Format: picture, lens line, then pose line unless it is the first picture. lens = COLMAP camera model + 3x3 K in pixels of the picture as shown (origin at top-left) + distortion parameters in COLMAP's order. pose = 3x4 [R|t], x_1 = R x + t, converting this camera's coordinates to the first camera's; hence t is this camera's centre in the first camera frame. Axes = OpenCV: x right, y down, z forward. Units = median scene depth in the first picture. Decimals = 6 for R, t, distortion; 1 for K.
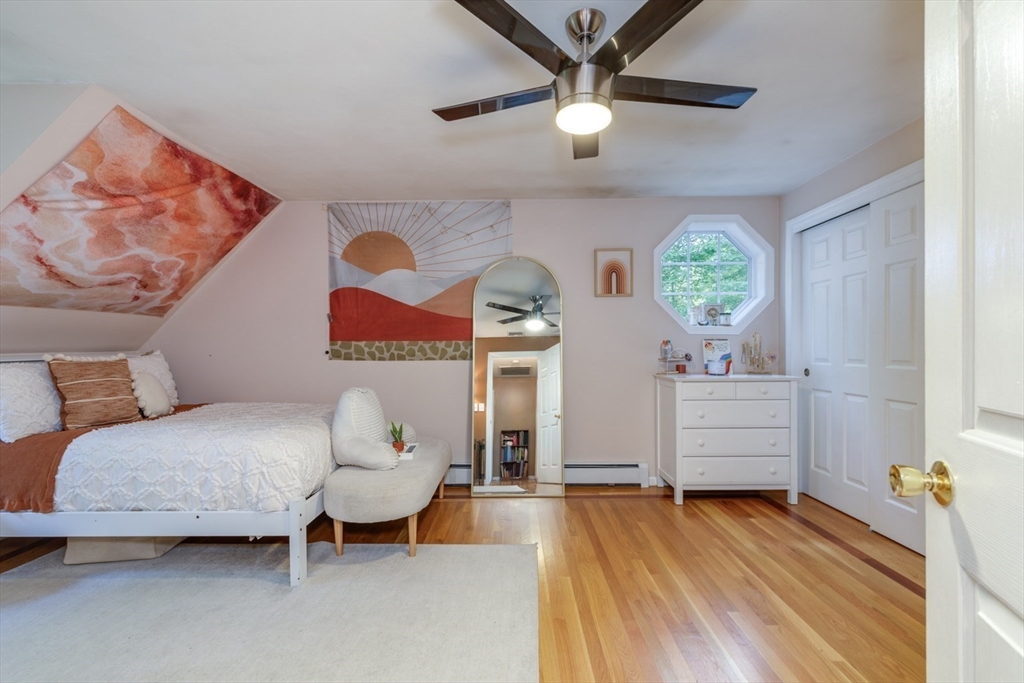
lens RADIAL K [[458.6, 0, 507.0], [0, 458.6, 346.2], [0, 0, 1]] dist [0.000727, -0.000431]
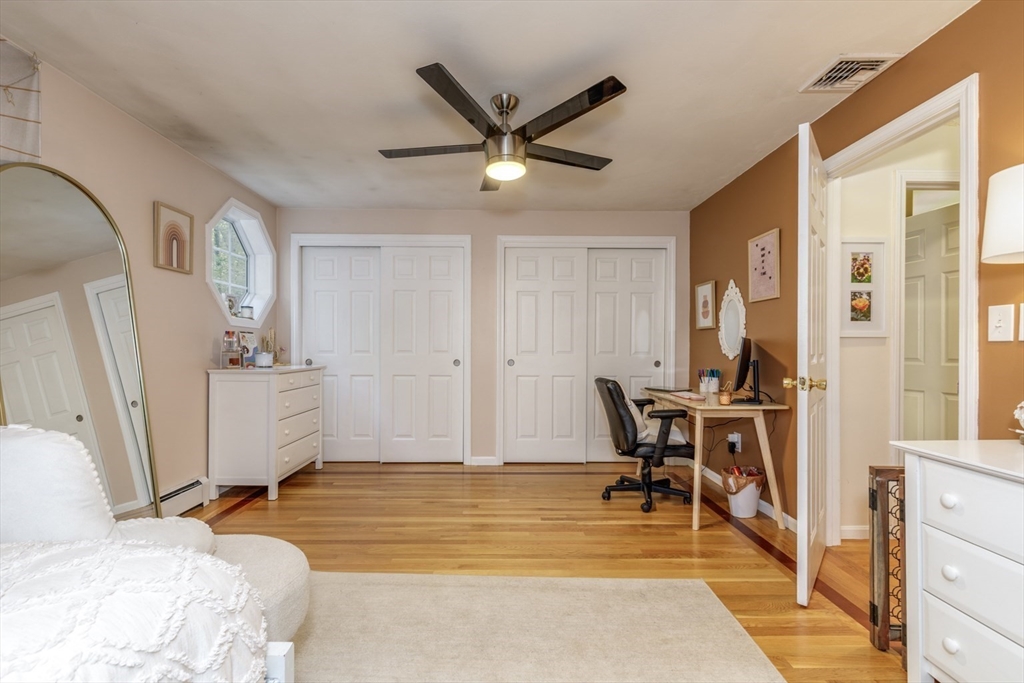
lens RADIAL K [[458.6, 0, 507.0], [0, 458.6, 346.2], [0, 0, 1]] dist [0.000727, -0.000431]
pose [[-0.014000, 0.009598, 0.999856, -0.555625], [-0.010629, 0.999896, -0.009747, 0.019308], [-0.999846, -0.010764, -0.013896, 0.466139]]
